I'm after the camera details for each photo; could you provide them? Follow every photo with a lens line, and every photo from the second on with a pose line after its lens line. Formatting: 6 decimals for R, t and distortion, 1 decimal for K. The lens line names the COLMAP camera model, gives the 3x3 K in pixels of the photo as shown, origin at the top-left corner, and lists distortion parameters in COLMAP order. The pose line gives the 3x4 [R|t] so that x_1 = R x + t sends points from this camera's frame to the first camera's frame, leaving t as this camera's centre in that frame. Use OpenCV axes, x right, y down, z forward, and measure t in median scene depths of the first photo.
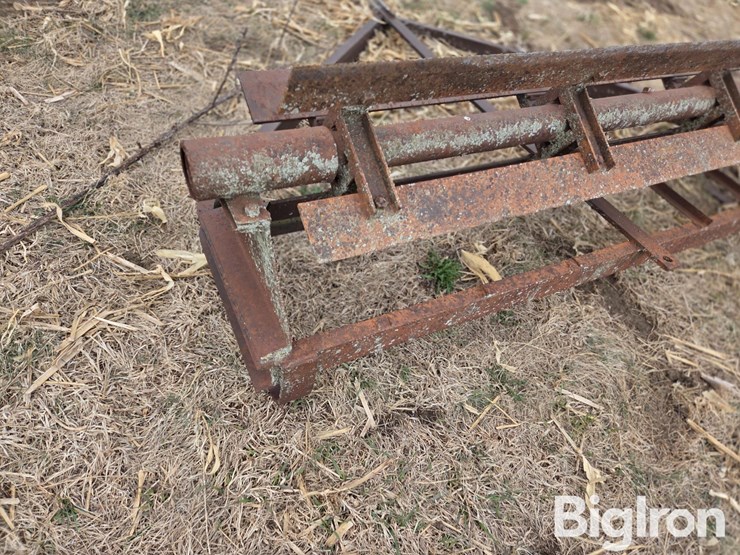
lens RADIAL K [[481.8, 0, 370.0], [0, 481.8, 277.5], [0, 0, 1]] dist [0.069621, -0.054511]
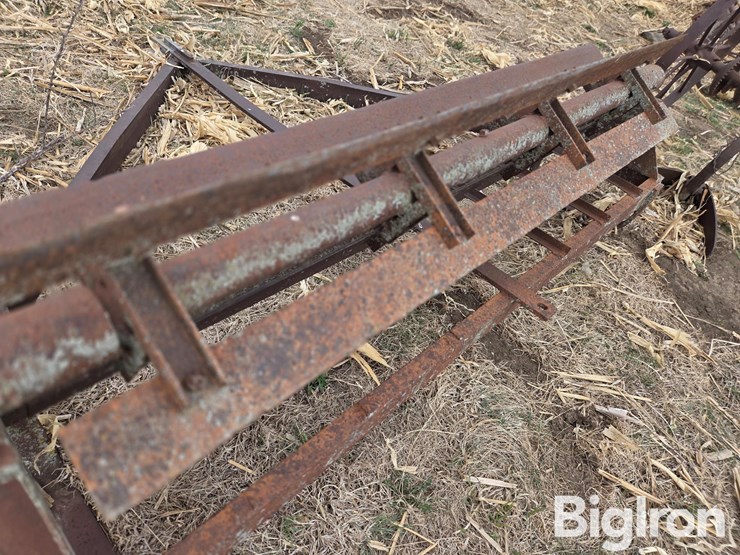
lens RADIAL K [[494.4, 0, 351.4], [0, 494.4, 276.7], [0, 0, 1]] dist [0.068997, -0.061634]
pose [[0.952193, -0.206921, 0.224748, 0.066254], [0.213328, 0.976971, -0.004331, -0.159694], [-0.218677, 0.052069, 0.974407, 0.161230]]
